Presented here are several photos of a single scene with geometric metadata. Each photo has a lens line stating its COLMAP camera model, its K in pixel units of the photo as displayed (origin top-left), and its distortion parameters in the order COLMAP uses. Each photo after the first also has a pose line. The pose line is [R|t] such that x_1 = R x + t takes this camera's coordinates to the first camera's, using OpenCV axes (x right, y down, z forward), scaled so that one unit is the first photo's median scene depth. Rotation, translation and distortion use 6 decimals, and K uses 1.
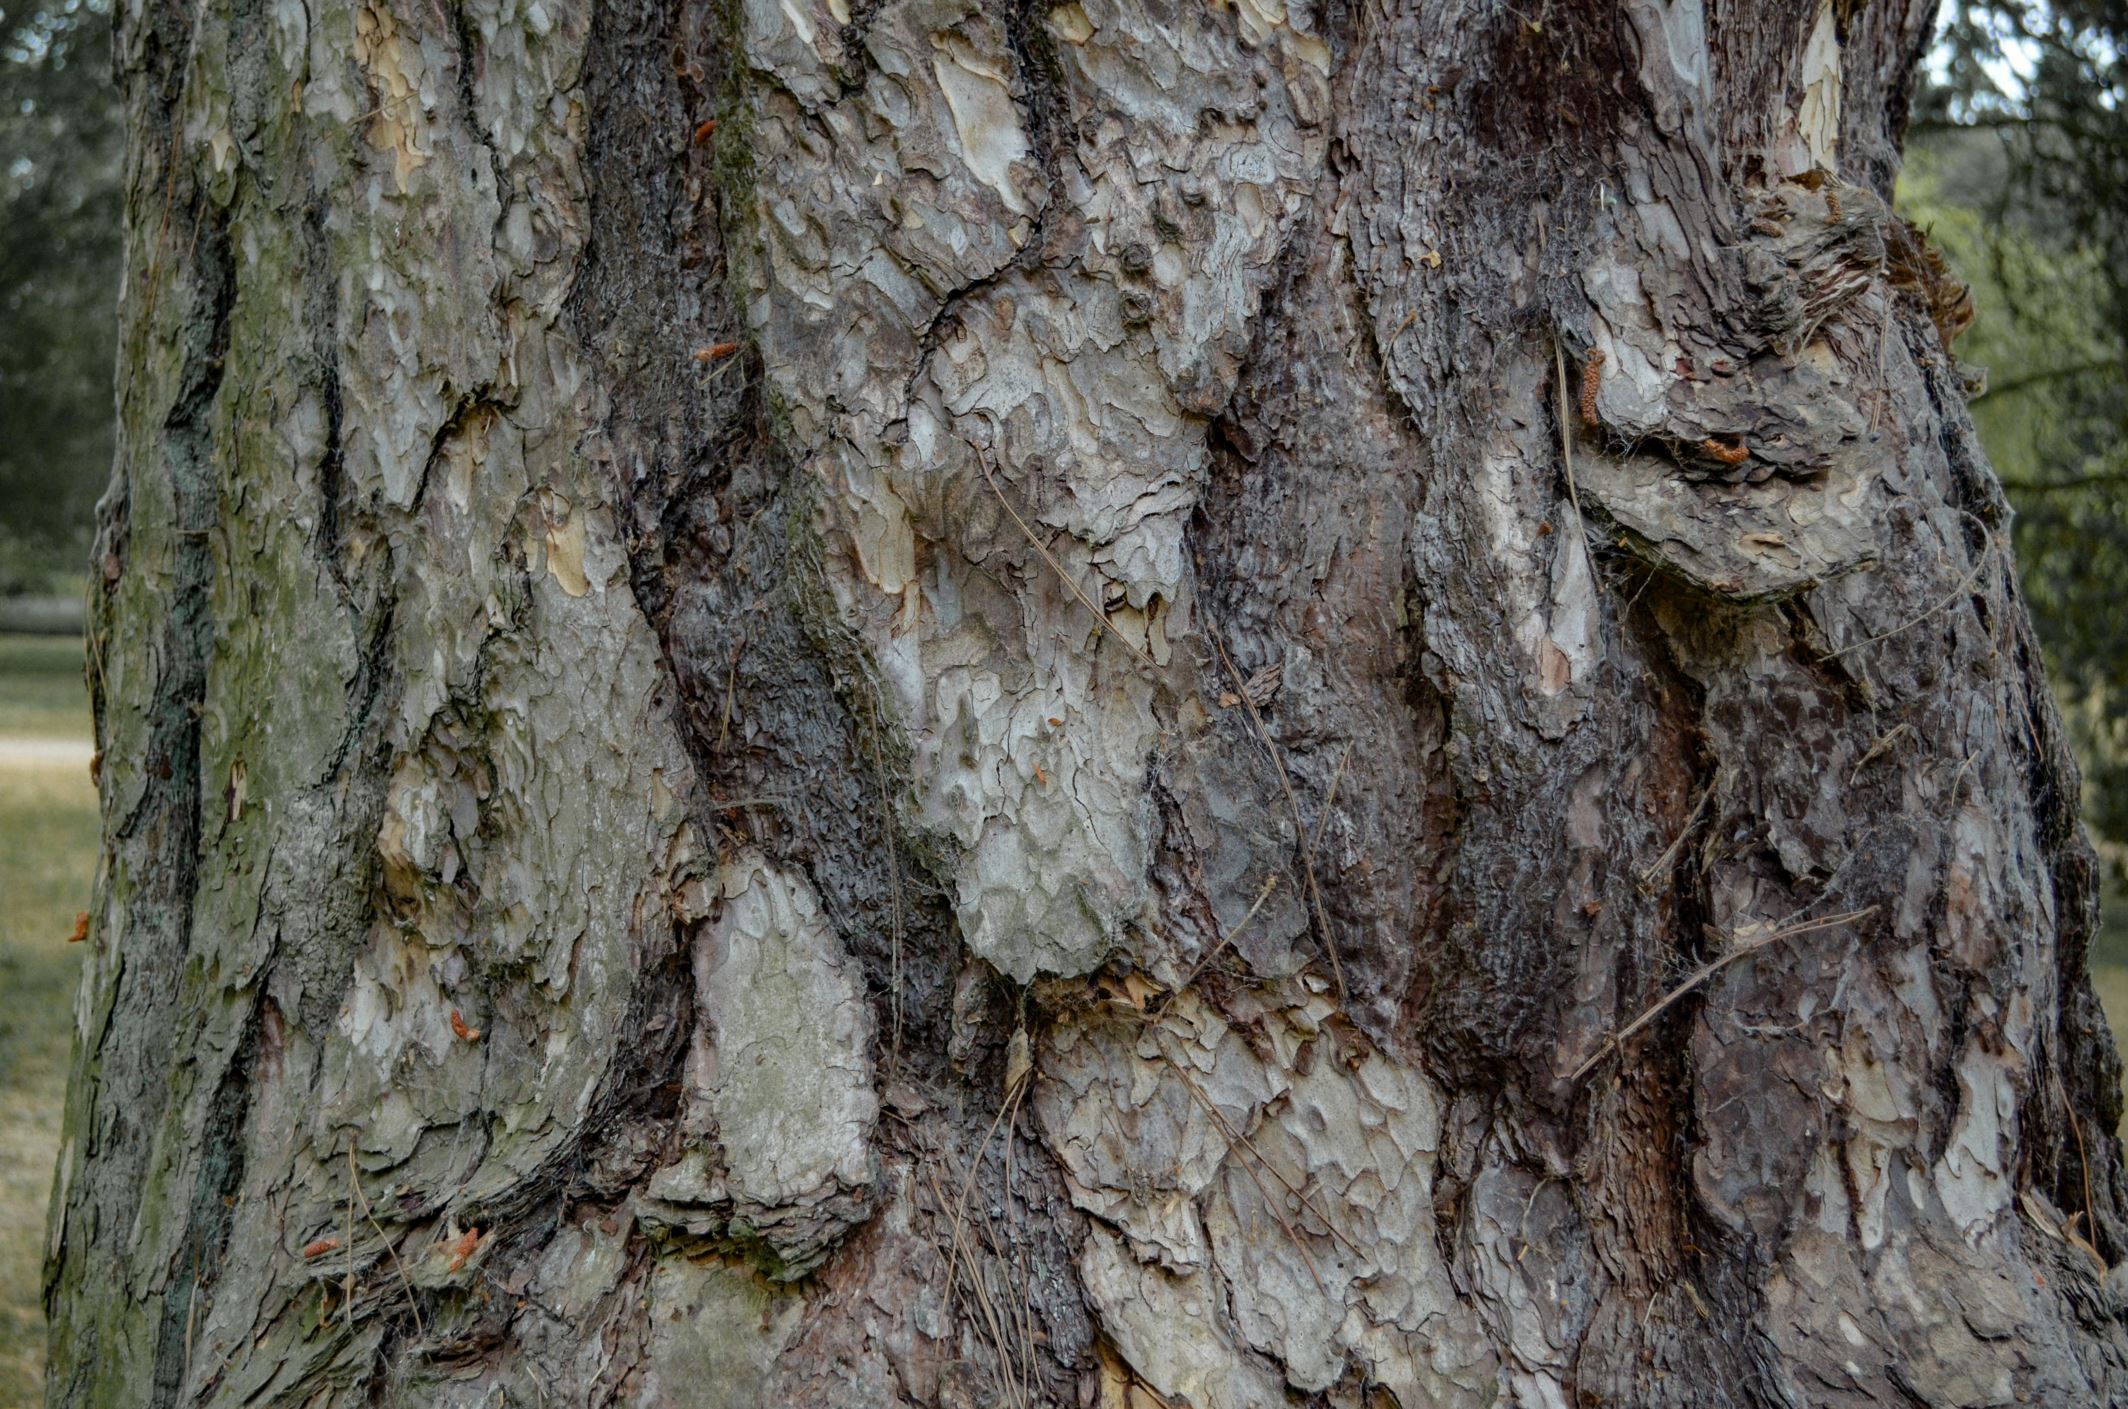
lens RADIAL K [[2934.8, 0, 1062.8], [0, 2934.8, 703.0], [0, 0, 1]] dist [0.002392, 0.000000]
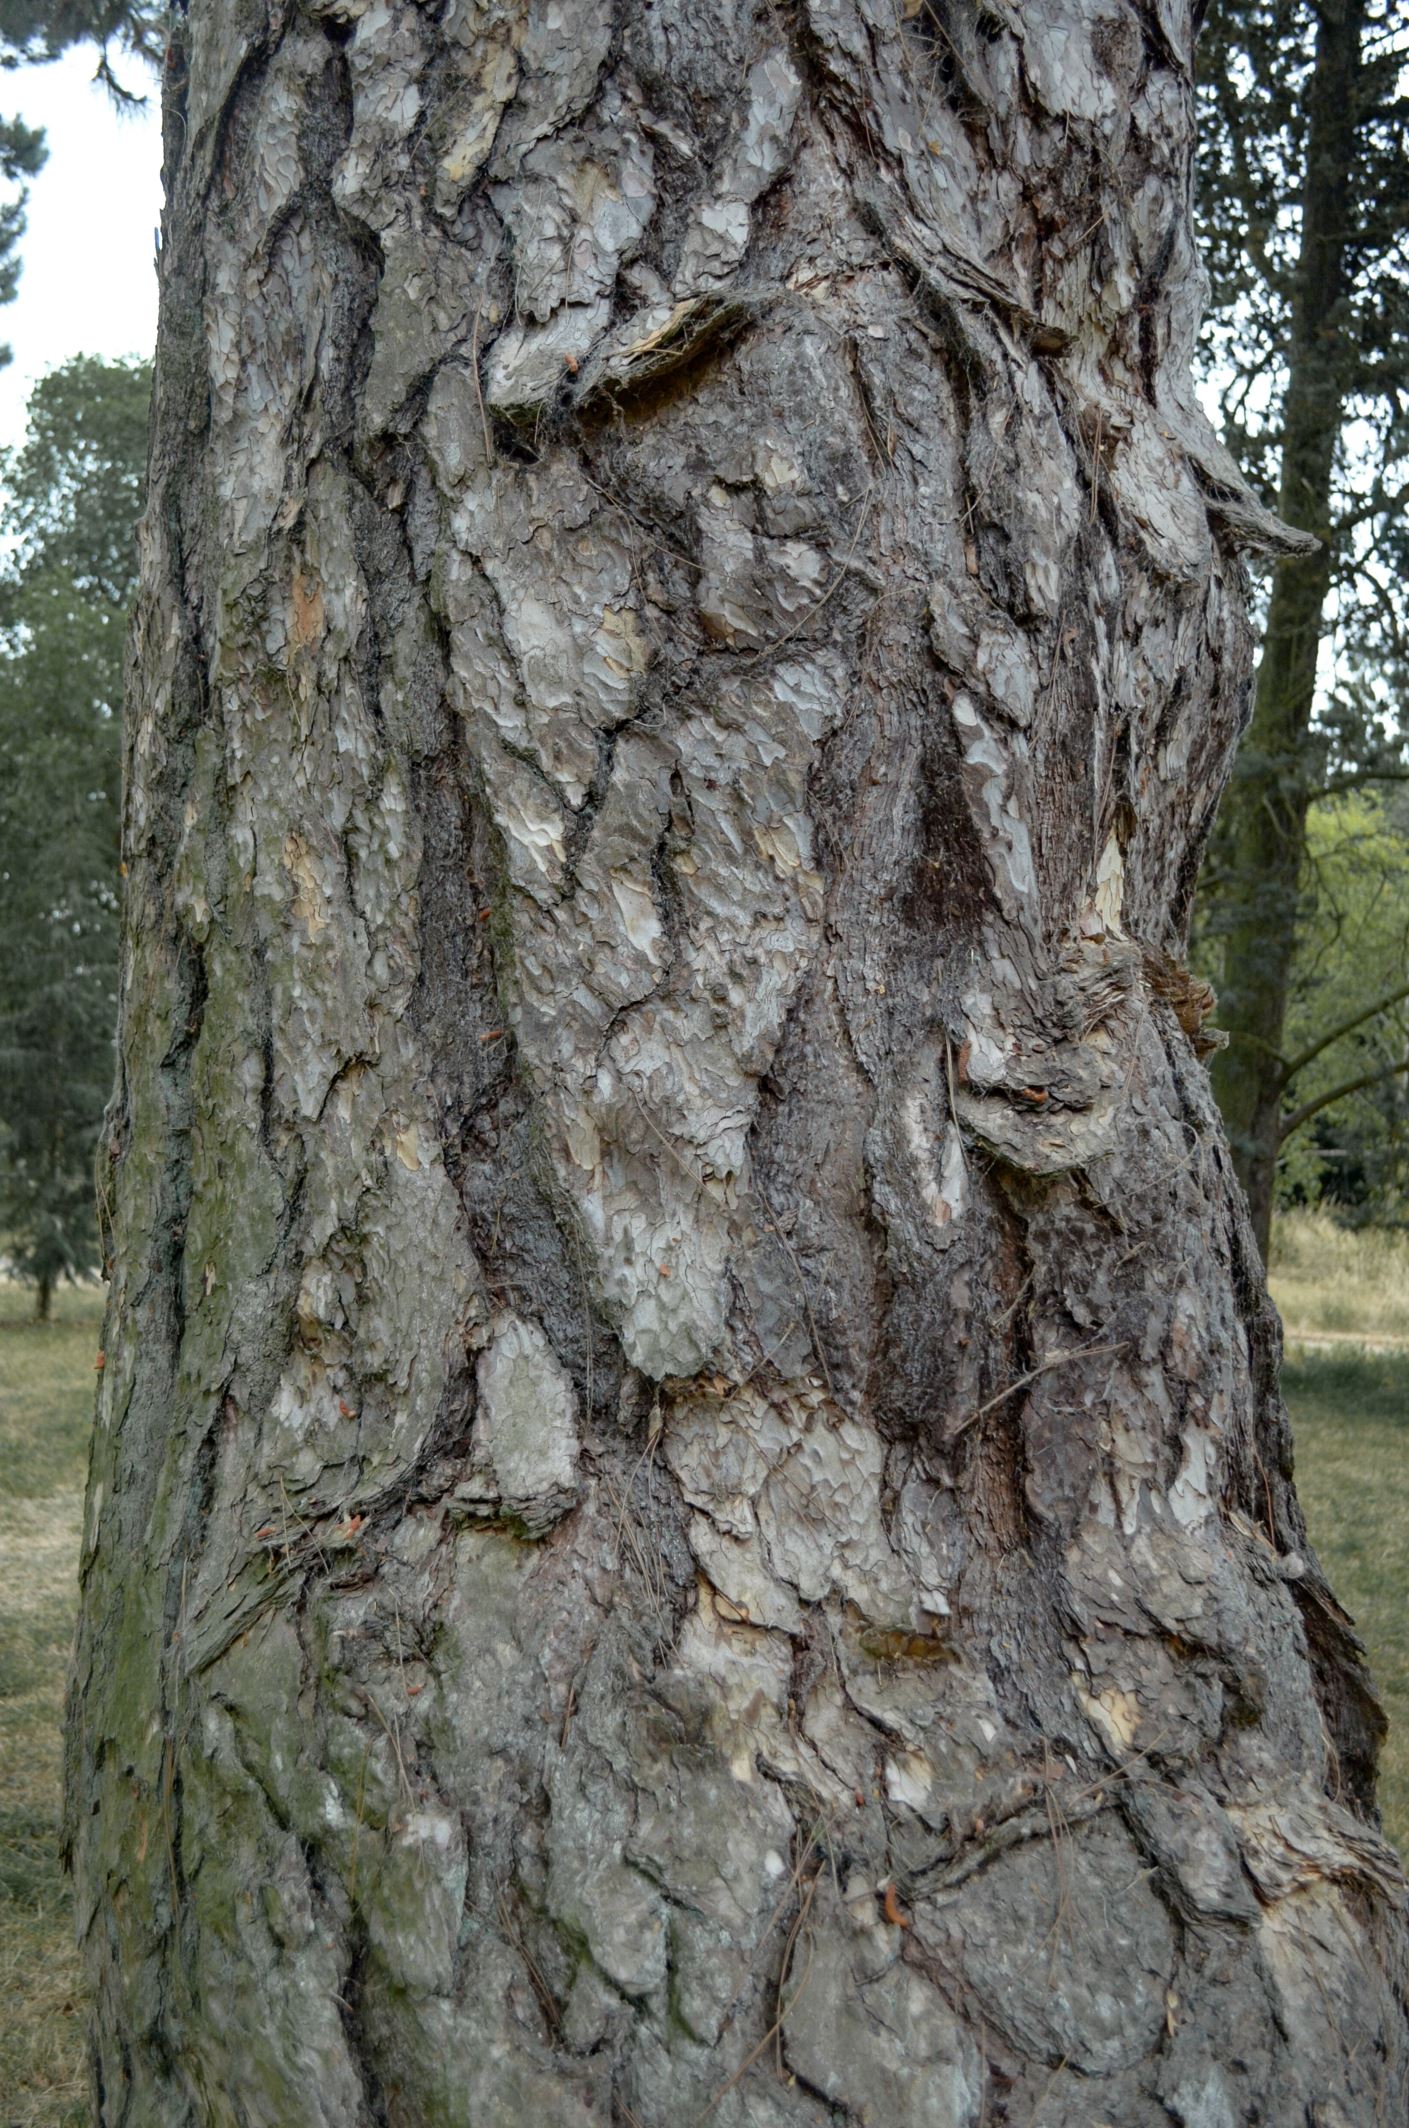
lens RADIAL K [[2246.0, 0, 699.4], [0, 2246.0, 1073.9], [0, 0, 1]] dist [-0.029768, 0.000000]
pose [[0.999990, 0.002446, 0.003808, 0.006289], [-0.002181, 0.997681, -0.068026, -0.001604], [-0.003966, 0.068017, 0.997676, -0.401678]]
